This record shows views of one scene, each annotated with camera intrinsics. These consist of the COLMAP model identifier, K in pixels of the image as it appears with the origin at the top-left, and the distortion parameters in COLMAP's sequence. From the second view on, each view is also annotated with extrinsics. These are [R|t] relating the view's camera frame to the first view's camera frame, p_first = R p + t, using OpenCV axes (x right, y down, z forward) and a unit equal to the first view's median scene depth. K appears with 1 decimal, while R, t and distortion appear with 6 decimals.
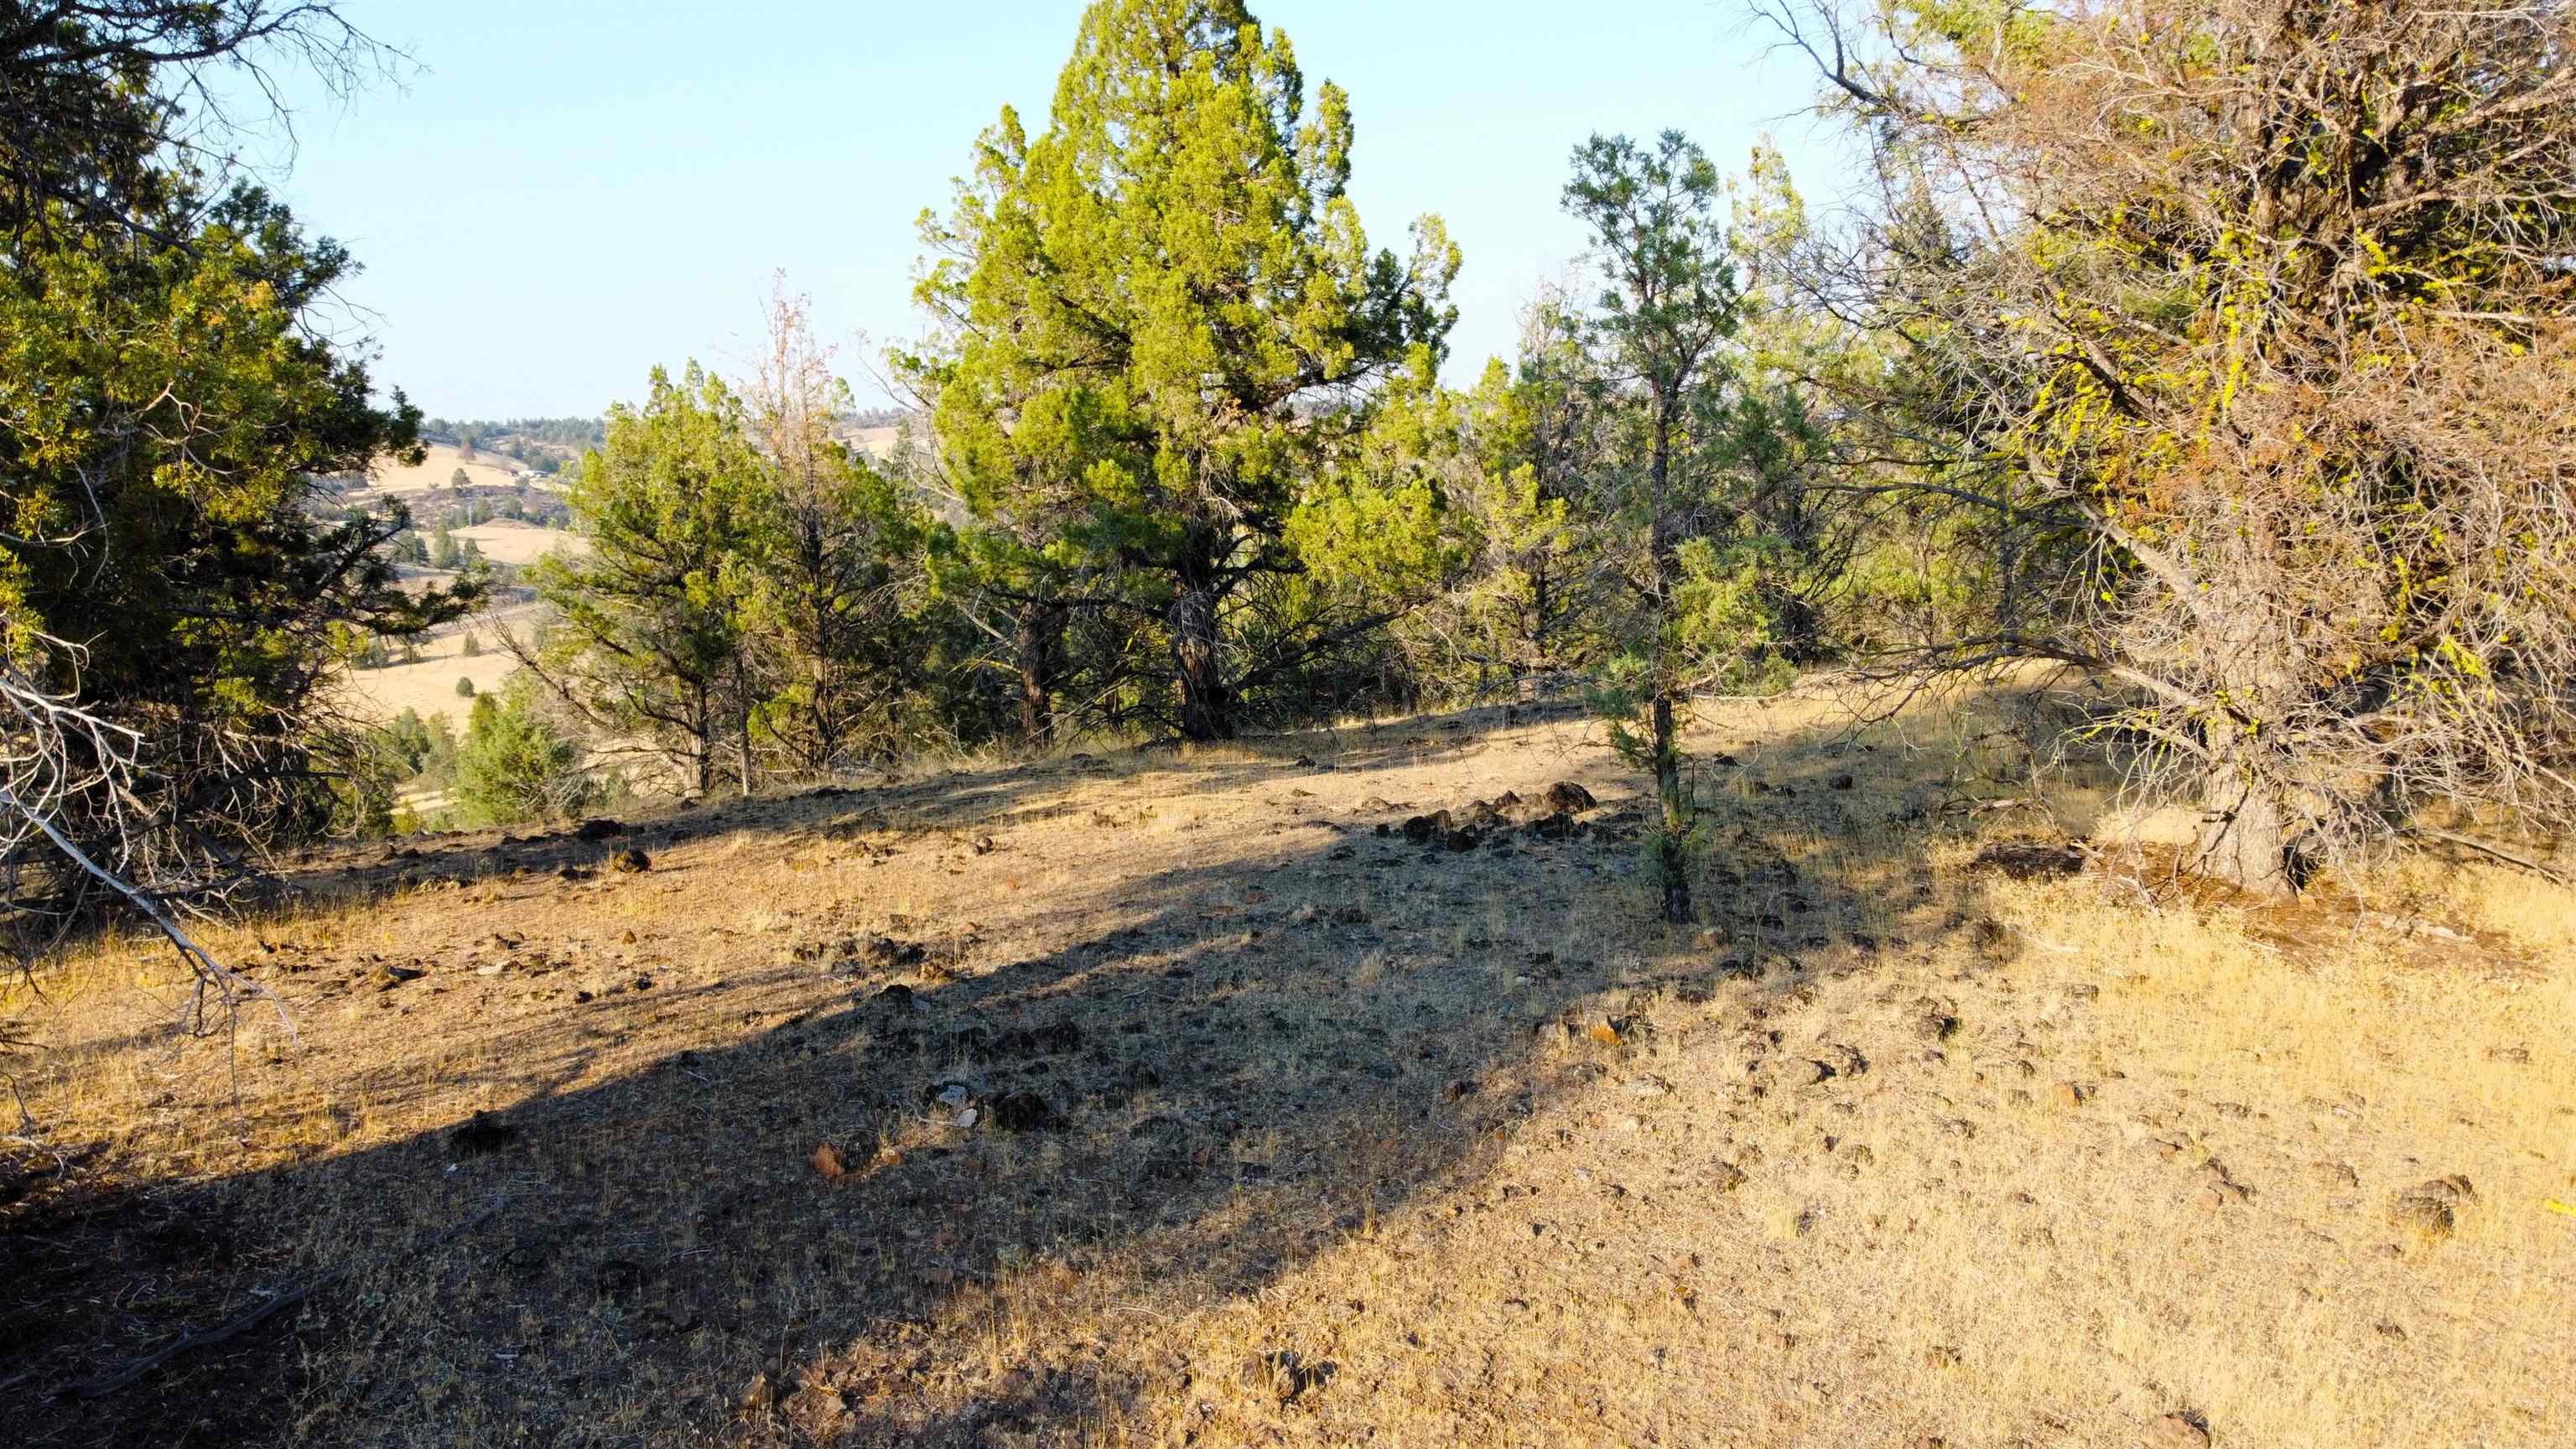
lens RADIAL K [[1945.0, 0, 1290.1], [0, 1945.0, 726.6], [0, 0, 1]] dist [-0.008637, 0.002332]
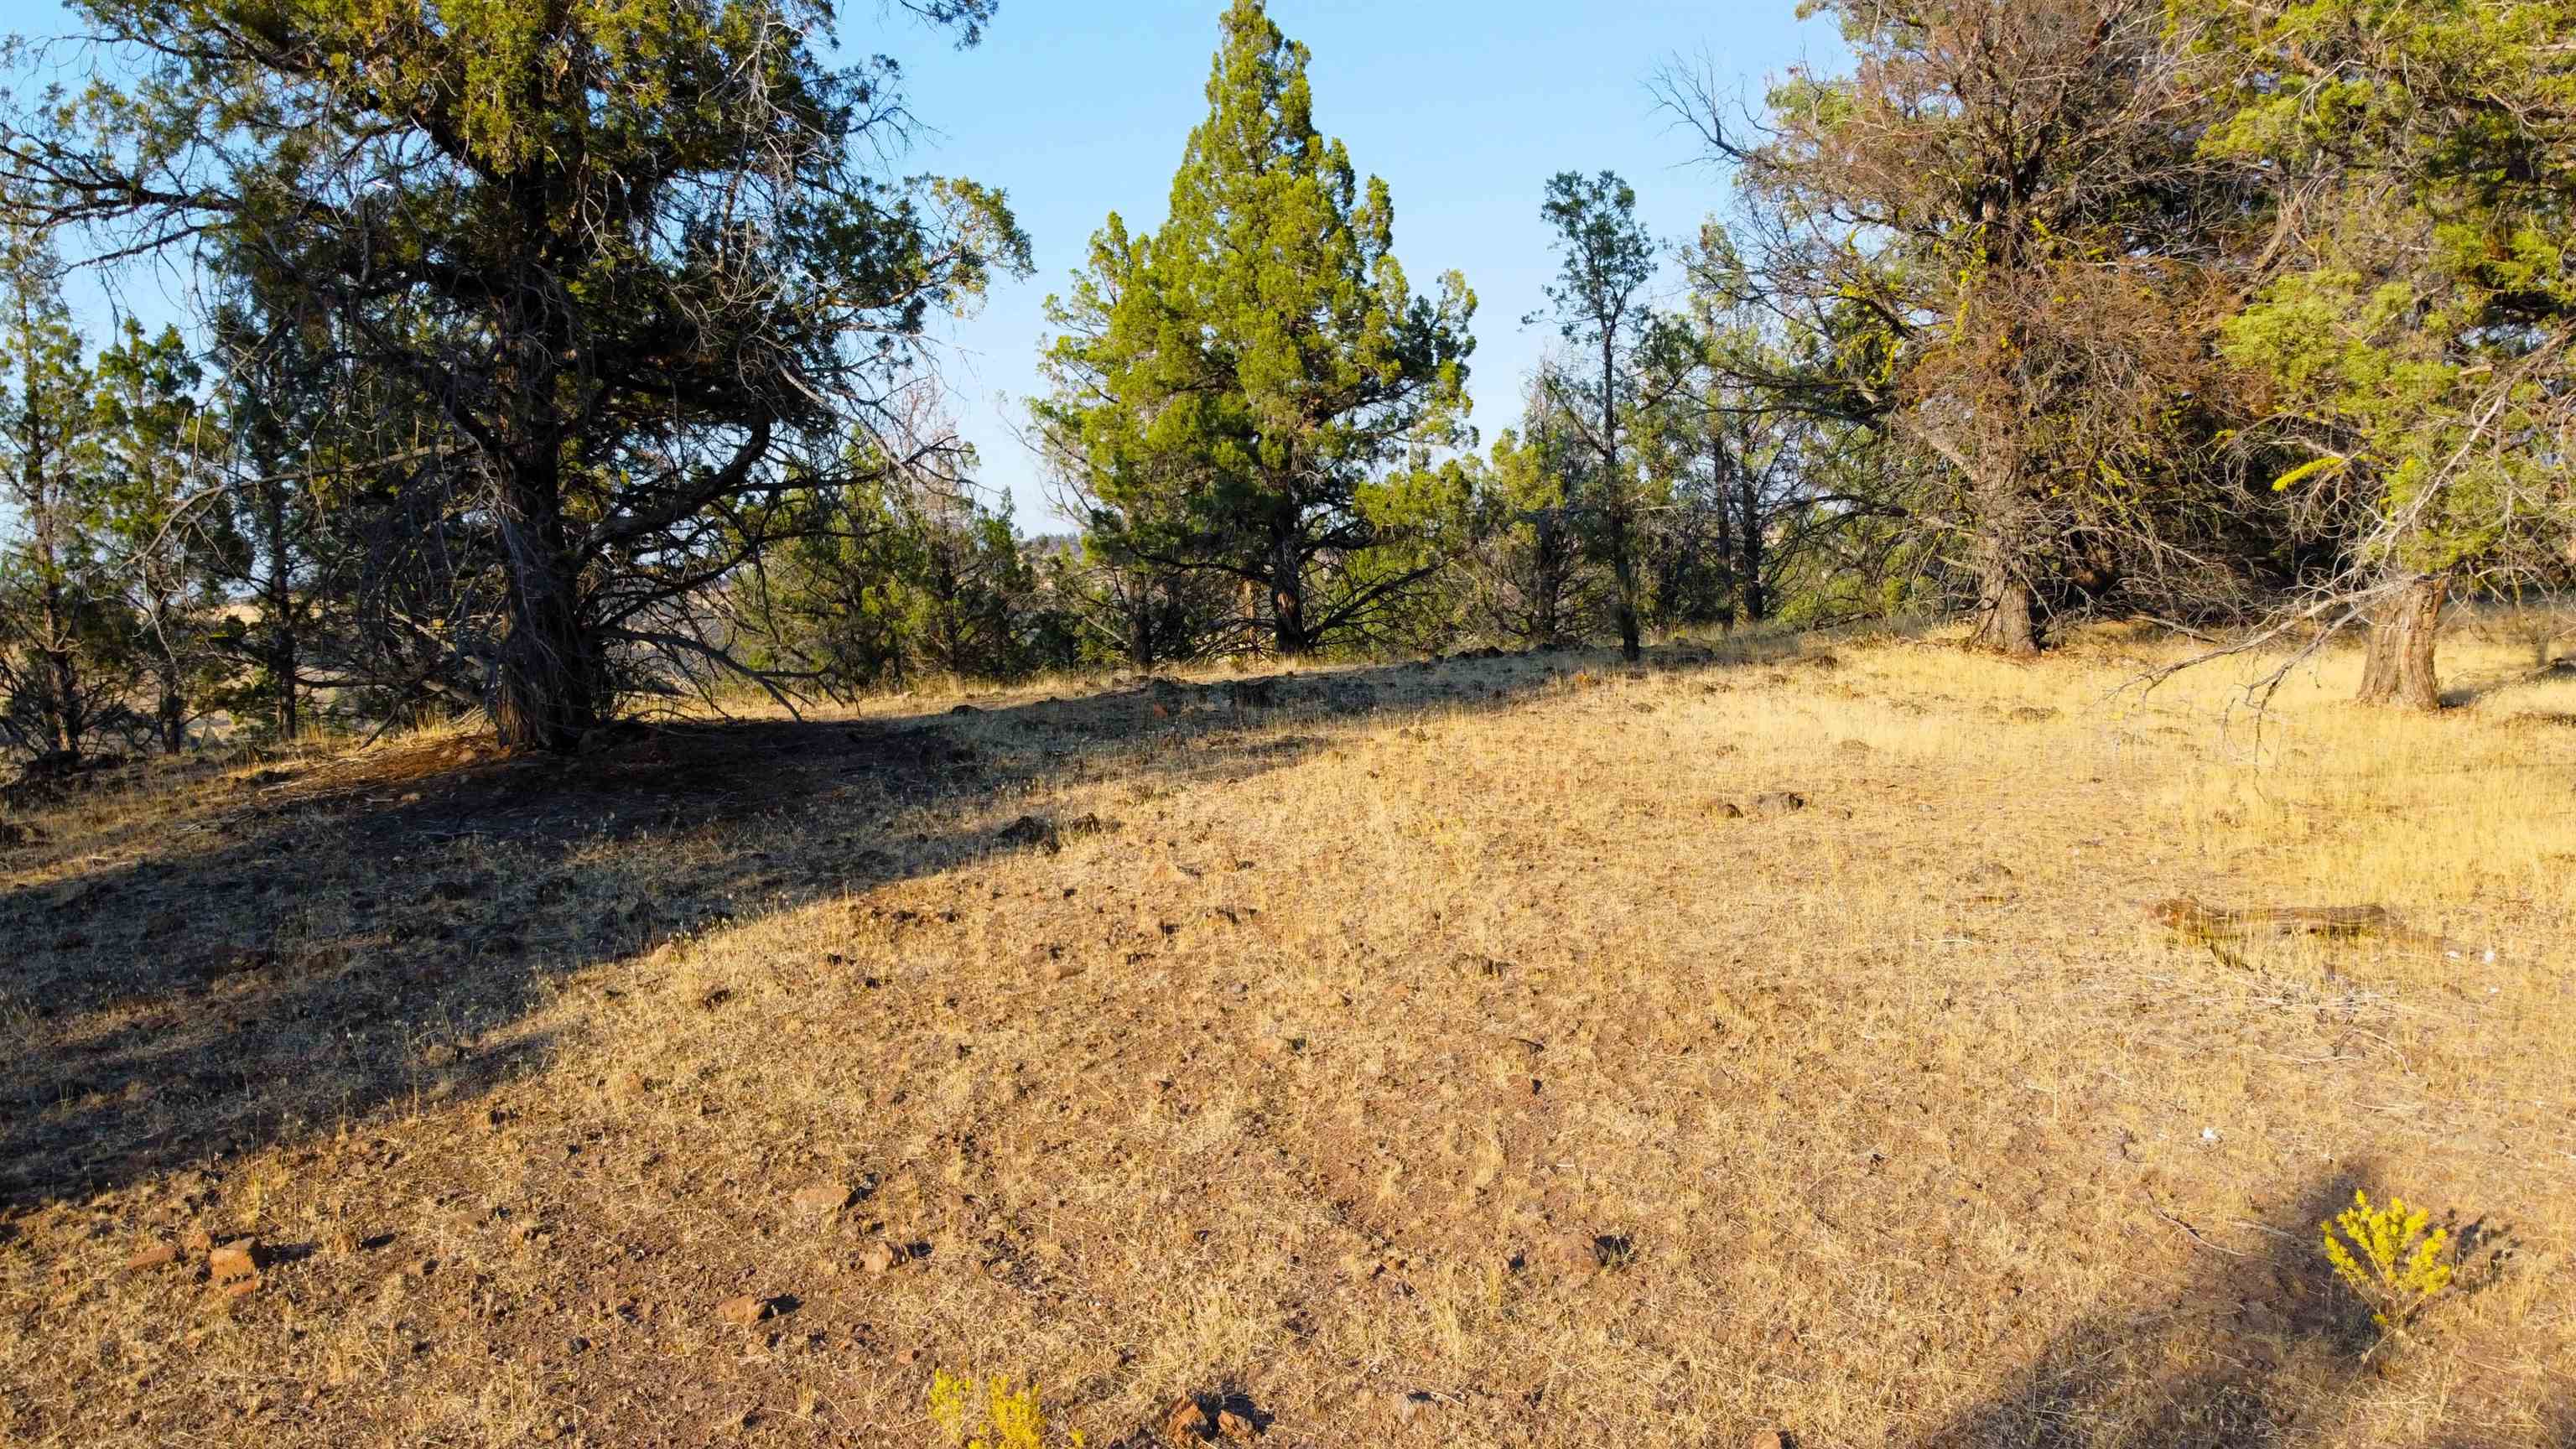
lens RADIAL K [[1945.0, 0, 1285.7], [0, 1945.0, 722.6], [0, 0, 1]] dist [-0.008637, 0.002332]
pose [[0.999482, -0.030007, -0.011611, -0.037949], [0.029109, 0.997050, -0.071024, 0.145152], [0.013708, 0.070650, 0.997407, -0.331258]]
